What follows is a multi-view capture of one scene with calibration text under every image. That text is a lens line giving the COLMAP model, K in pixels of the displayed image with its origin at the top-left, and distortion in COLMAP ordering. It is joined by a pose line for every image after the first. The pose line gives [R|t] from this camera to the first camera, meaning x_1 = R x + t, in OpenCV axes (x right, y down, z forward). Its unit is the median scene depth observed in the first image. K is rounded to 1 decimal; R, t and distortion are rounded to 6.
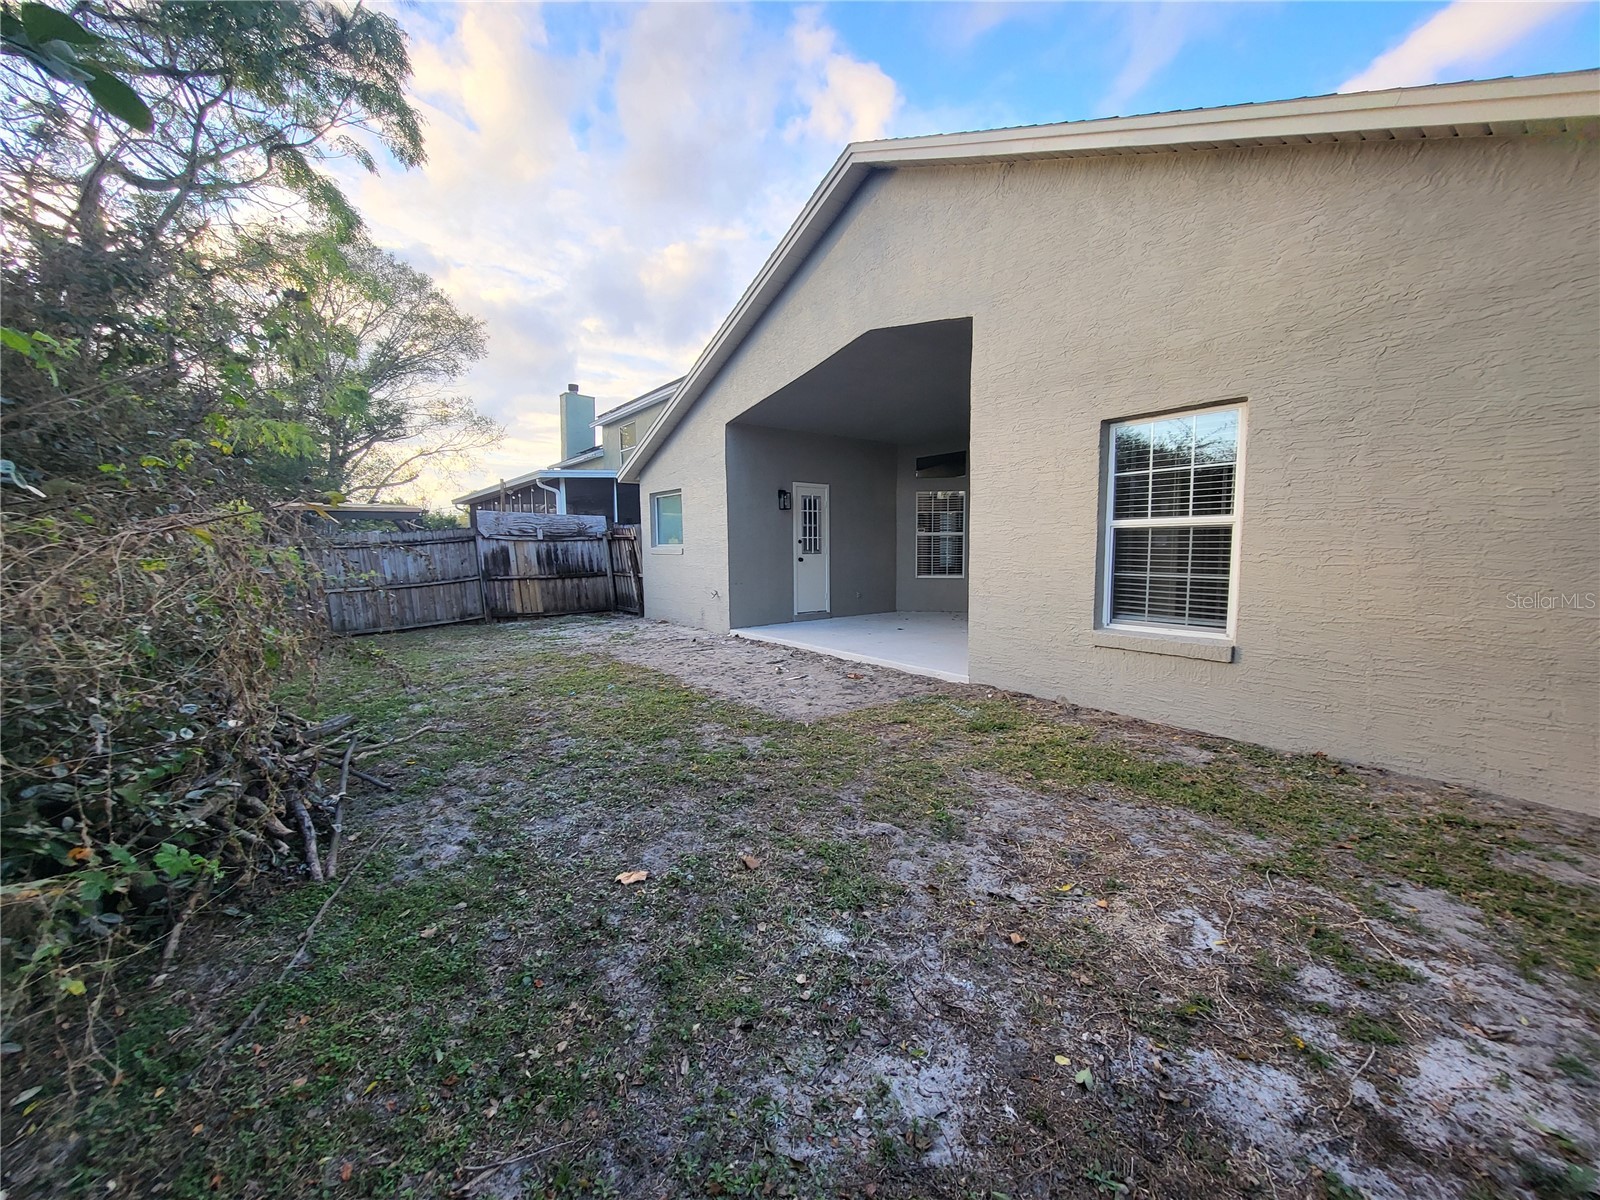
lens RADIAL K [[634.7, 0, 798.4], [0, 634.7, 600.5], [0, 0, 1]] dist [0.000851, -0.000098]
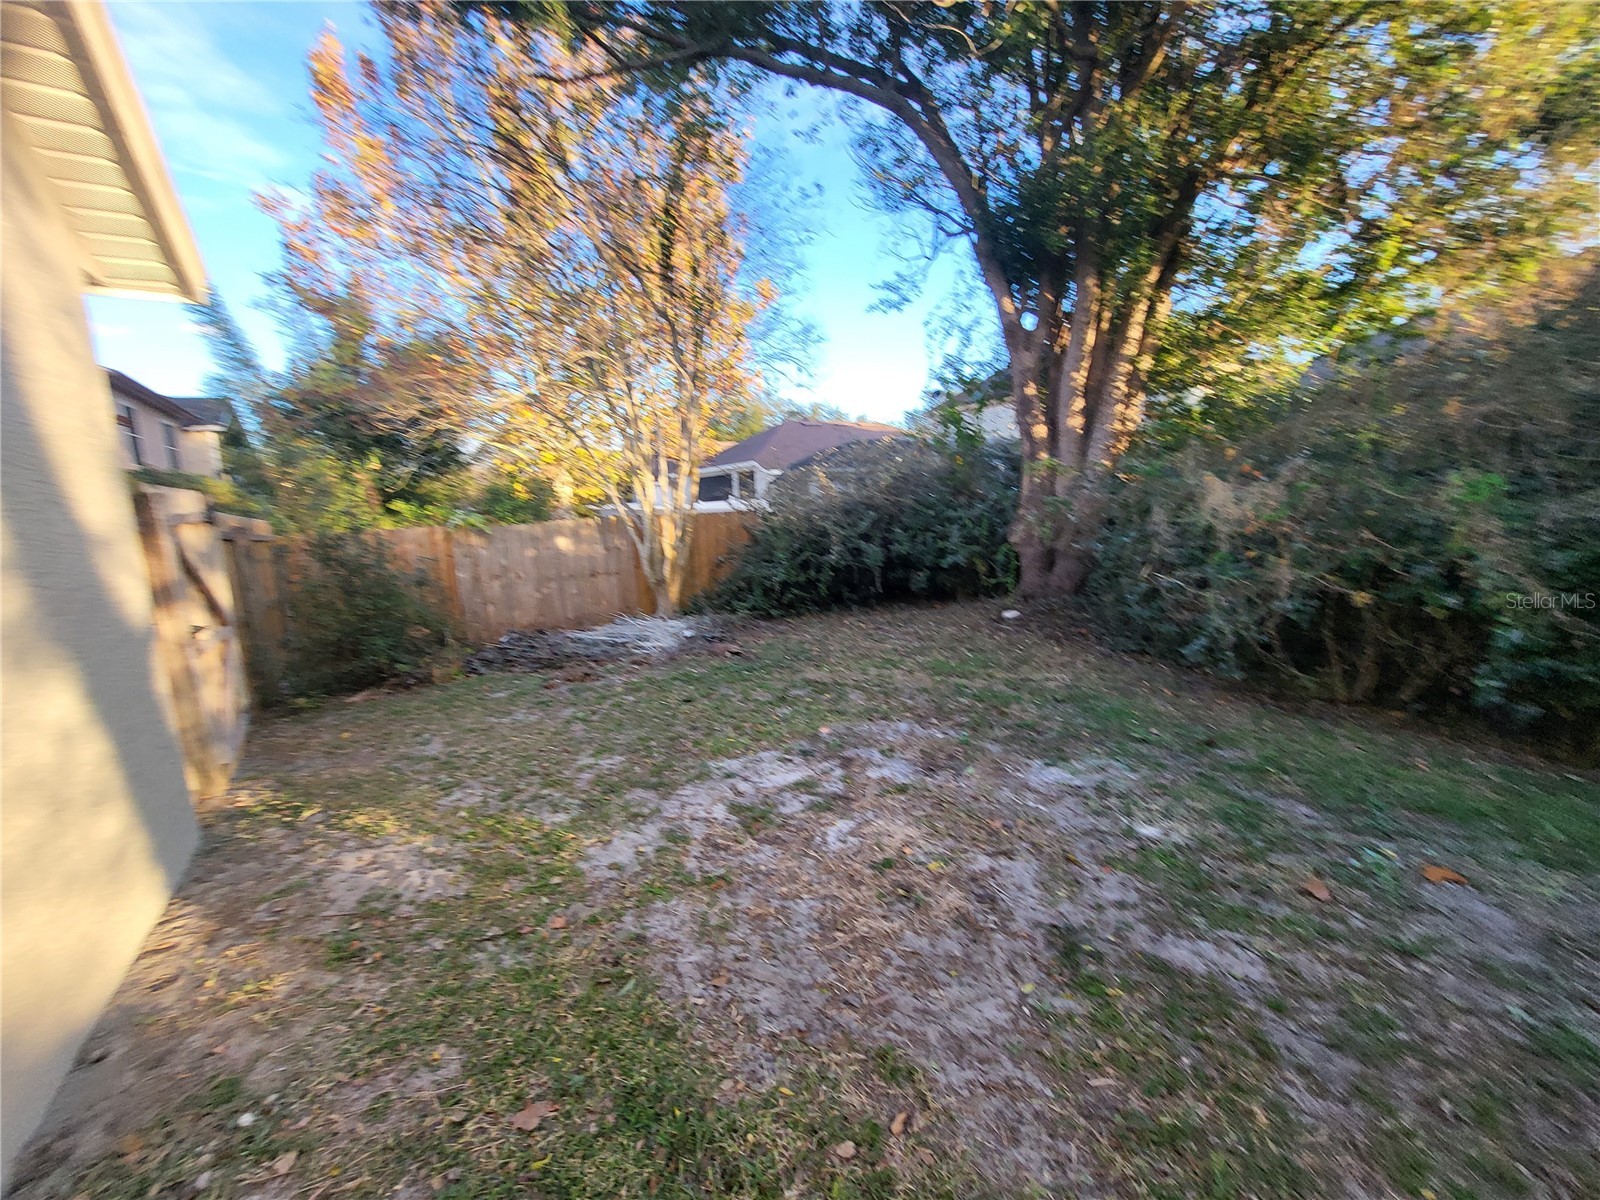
lens RADIAL K [[634.7, 0, 799.8], [0, 634.7, 599.6], [0, 0, 1]] dist [0.000851, -0.000098]
pose [[-0.996509, 0.055211, 0.062619, 0.676212], [0.069280, 0.965432, 0.251281, -0.255474], [-0.046581, 0.254742, -0.965886, 2.302748]]
